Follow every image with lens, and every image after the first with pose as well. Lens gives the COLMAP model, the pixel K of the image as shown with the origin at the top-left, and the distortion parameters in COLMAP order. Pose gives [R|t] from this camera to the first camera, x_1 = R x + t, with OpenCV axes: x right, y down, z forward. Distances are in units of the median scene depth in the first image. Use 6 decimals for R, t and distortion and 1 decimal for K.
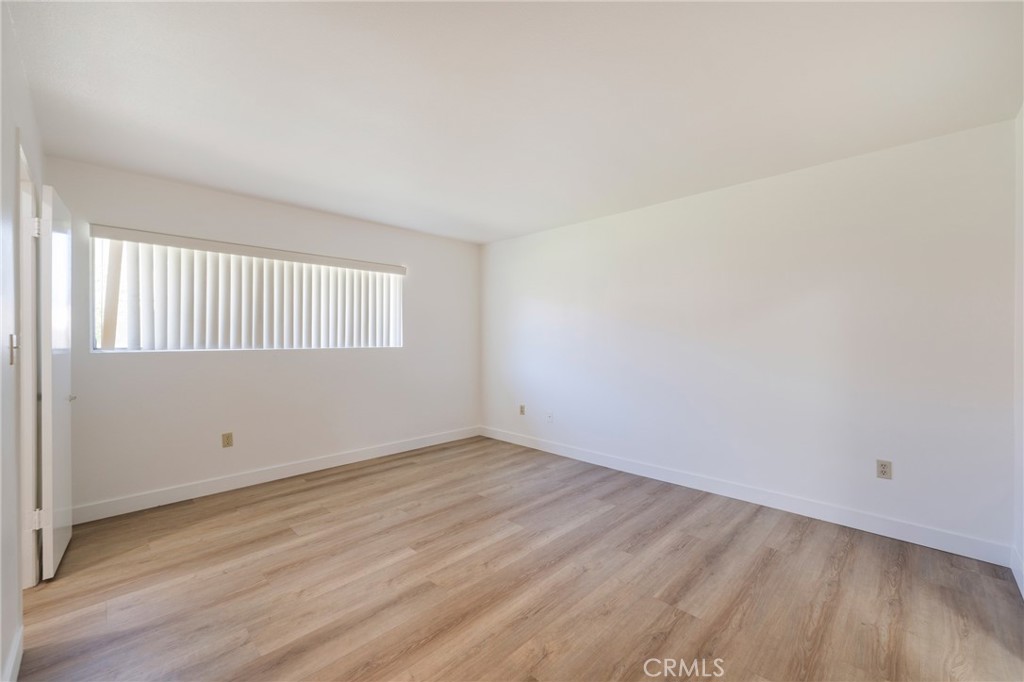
lens RADIAL K [[418.2, 0, 512.2], [0, 418.2, 339.4], [0, 0, 1]] dist [0.003729, -0.002005]
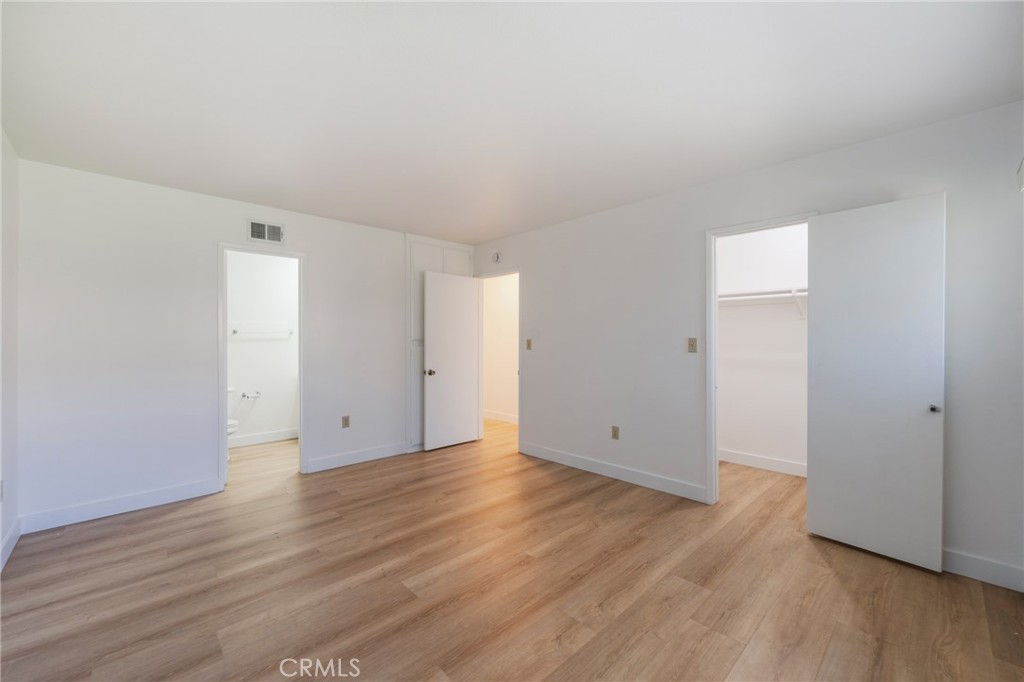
lens RADIAL K [[418.2, 0, 511.8], [0, 418.2, 339.9], [0, 0, 1]] dist [0.003729, -0.002005]
pose [[-0.999535, 0.002792, 0.030367, -0.225402], [0.002914, 0.999988, 0.003963, -0.007812], [-0.030355, 0.004050, -0.999531, 1.980760]]
